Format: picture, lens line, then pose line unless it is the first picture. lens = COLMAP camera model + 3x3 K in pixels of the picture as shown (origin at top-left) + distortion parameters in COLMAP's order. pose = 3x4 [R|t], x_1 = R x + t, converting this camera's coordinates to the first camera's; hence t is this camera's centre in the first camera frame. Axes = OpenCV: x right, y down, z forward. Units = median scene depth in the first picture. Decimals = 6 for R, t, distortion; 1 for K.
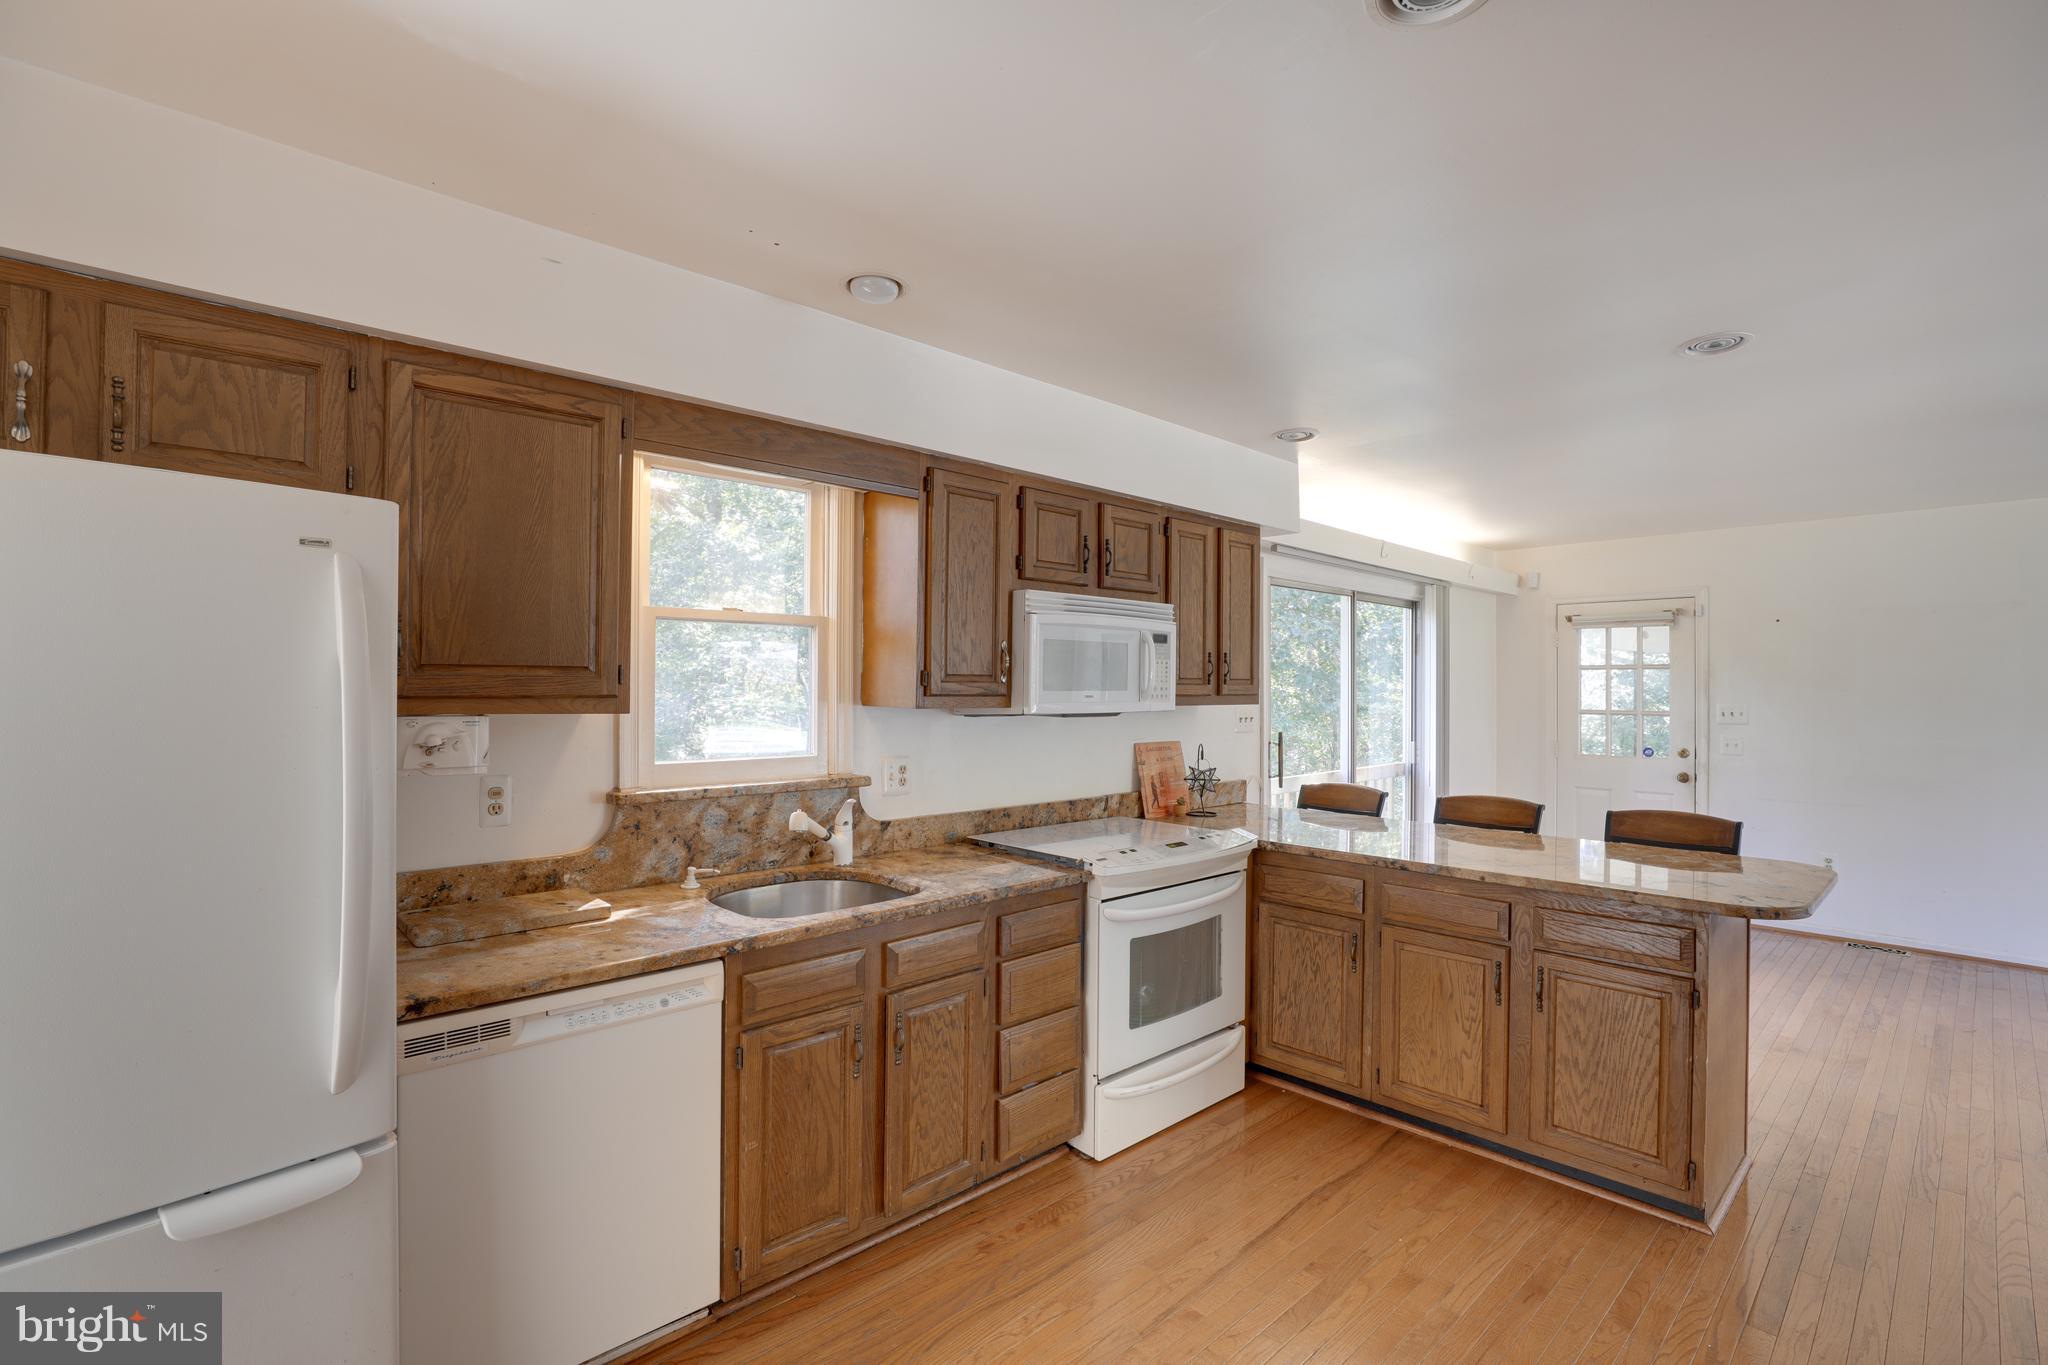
lens RADIAL K [[933.9, 0, 1024.0], [0, 933.9, 682.5], [0, 0, 1]] dist [-0.044085, 0.014416]
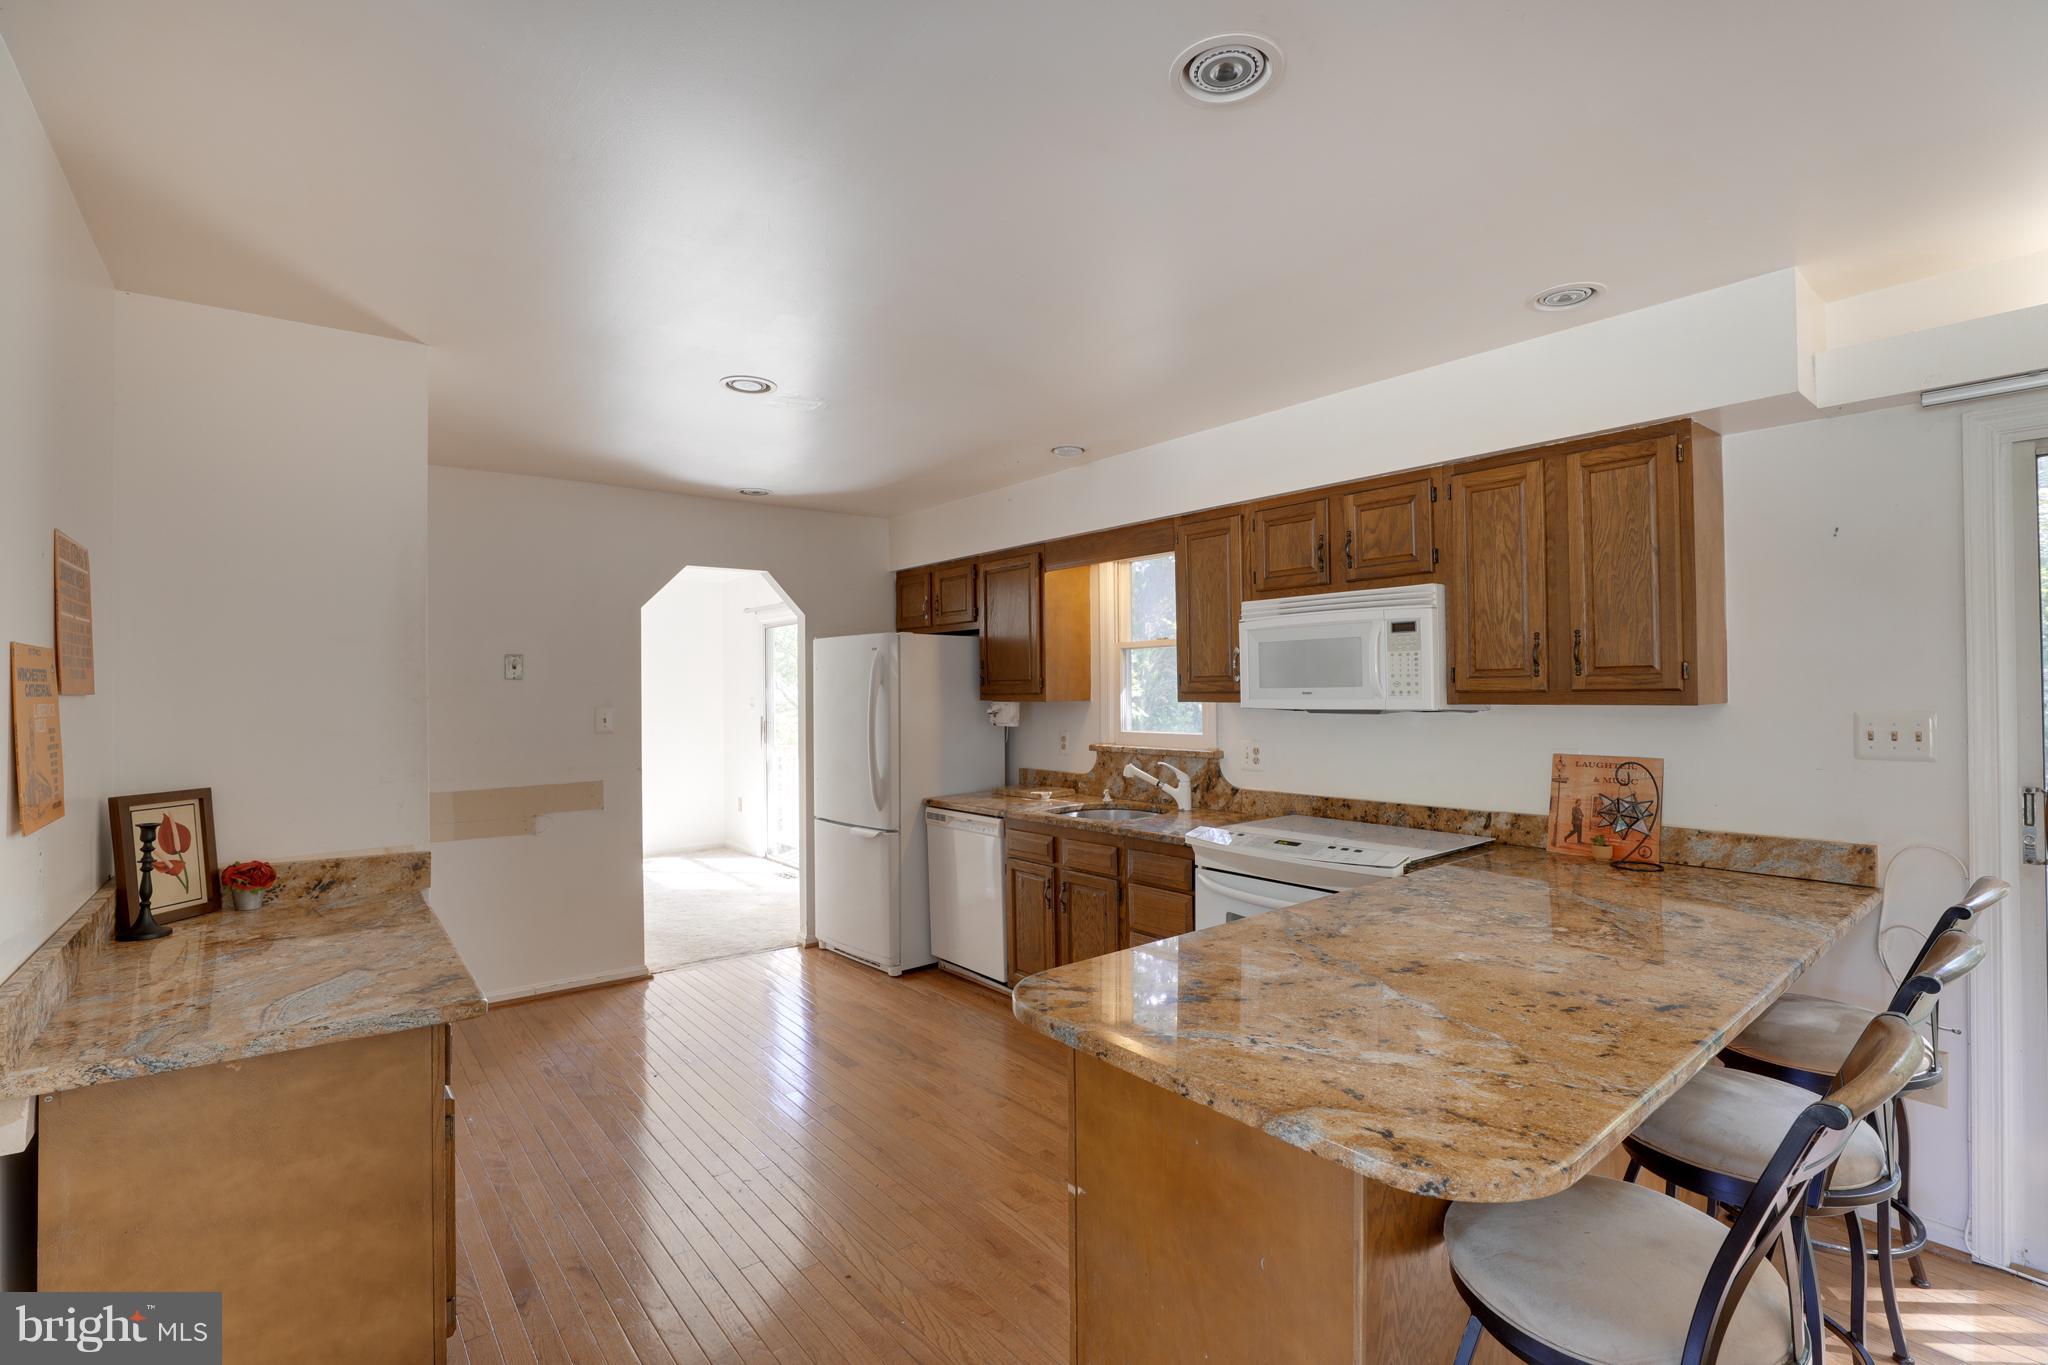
lens RADIAL K [[933.9, 0, 1024.0], [0, 933.9, 682.5], [0, 0, 1]] dist [-0.044085, 0.014416]
pose [[-0.081746, -0.009093, -0.996612, 1.143839], [0.018610, 0.999770, -0.010648, 0.008076], [0.996479, -0.019418, -0.081558, 0.787668]]
